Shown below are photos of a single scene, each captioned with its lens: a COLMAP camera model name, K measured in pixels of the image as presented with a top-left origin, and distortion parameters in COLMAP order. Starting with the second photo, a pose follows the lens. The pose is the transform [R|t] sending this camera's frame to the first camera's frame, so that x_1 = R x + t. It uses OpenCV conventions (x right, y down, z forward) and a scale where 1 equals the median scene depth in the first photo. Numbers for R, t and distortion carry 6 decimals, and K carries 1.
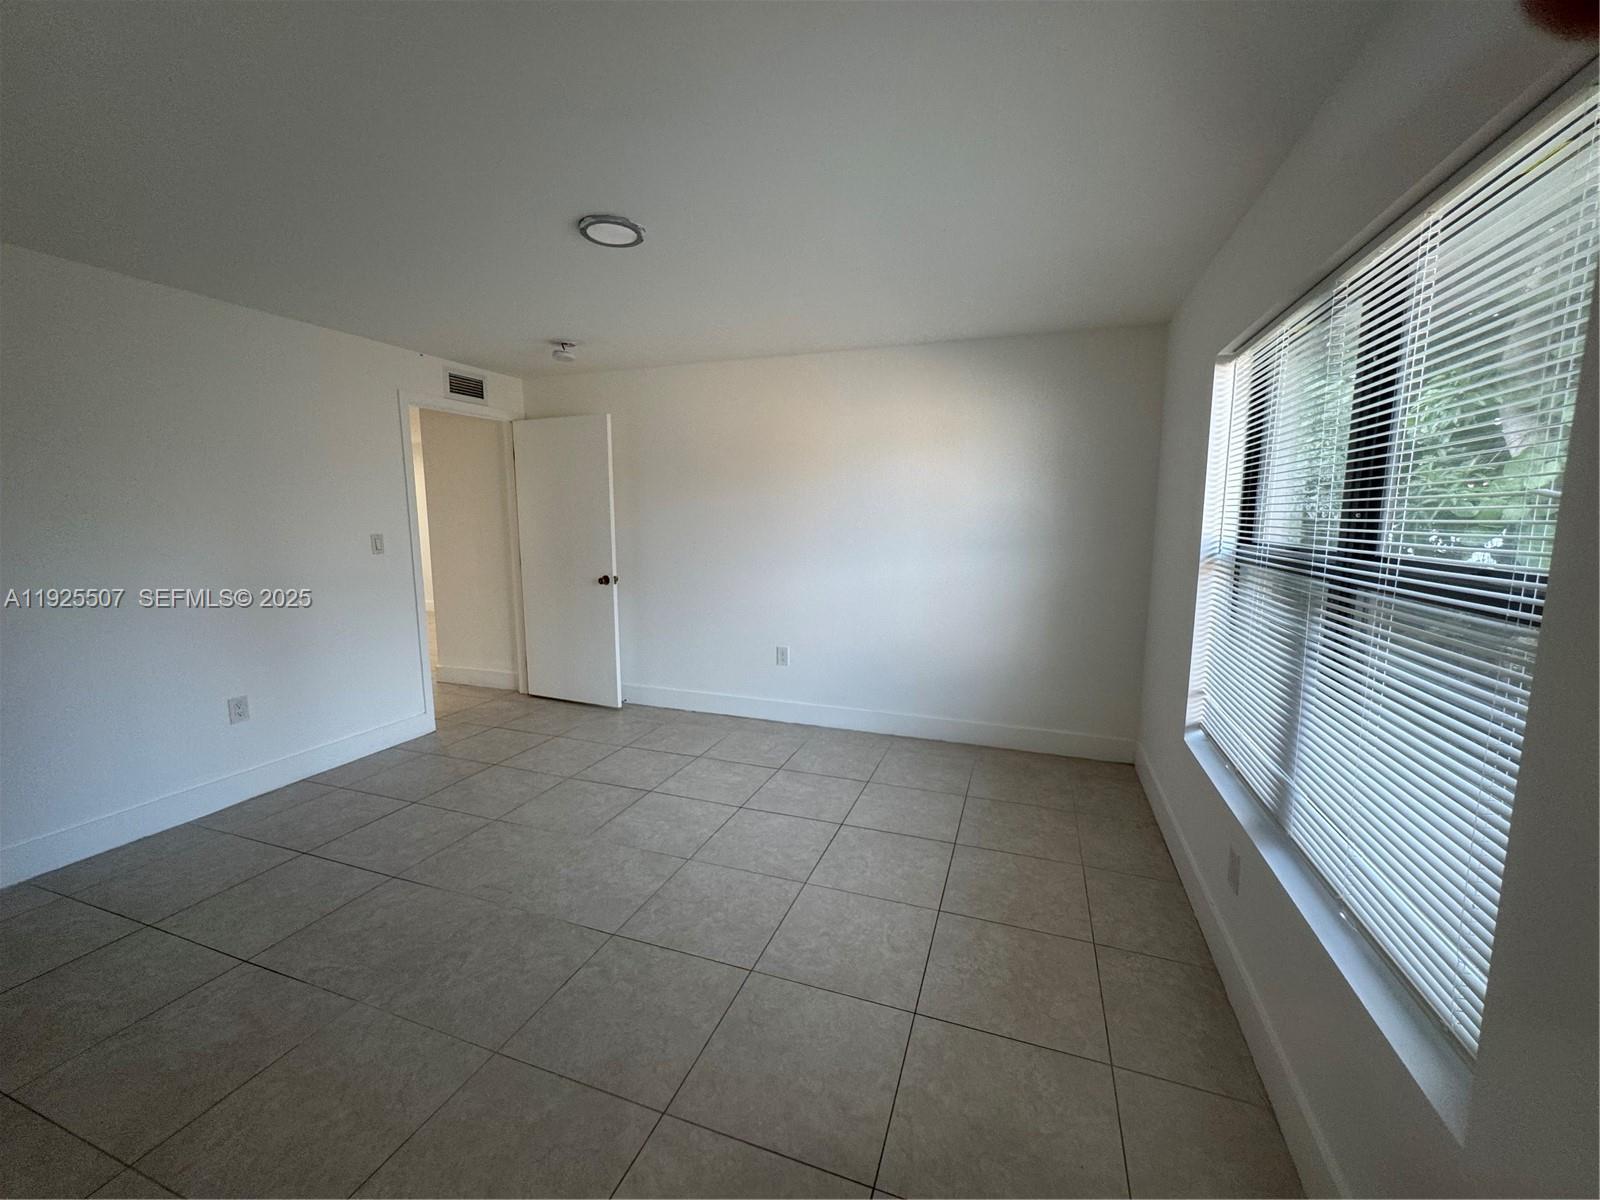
lens RADIAL K [[639.4, 0, 800.0], [0, 639.4, 600.0], [0, 0, 1]] dist [0.011482, 0.000010]
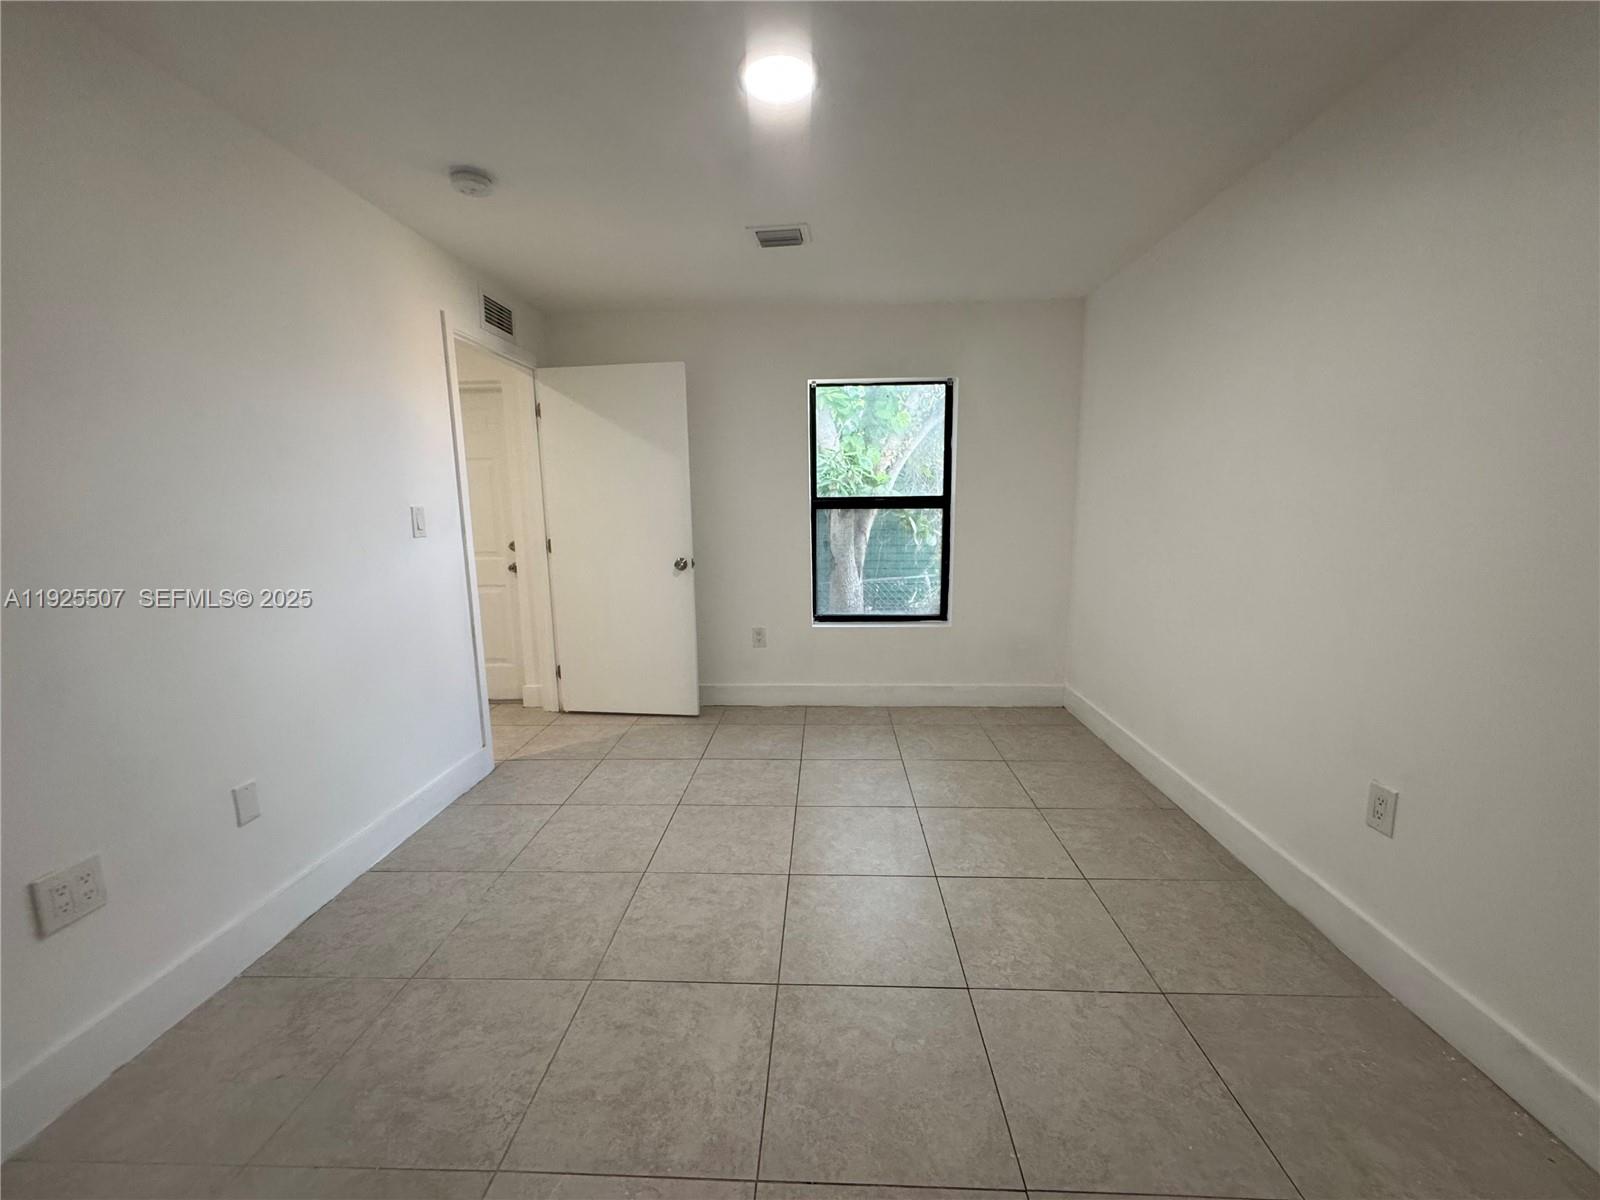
lens RADIAL K [[644.6, 0, 800.0], [0, 644.6, 600.0], [0, 0, 1]] dist [0.025408, 0.000065]
pose [[0.950508, -0.071223, 0.302427, -0.347080], [0.059254, 0.997060, 0.048582, -0.010615], [-0.304998, -0.028258, 0.951934, 0.143080]]
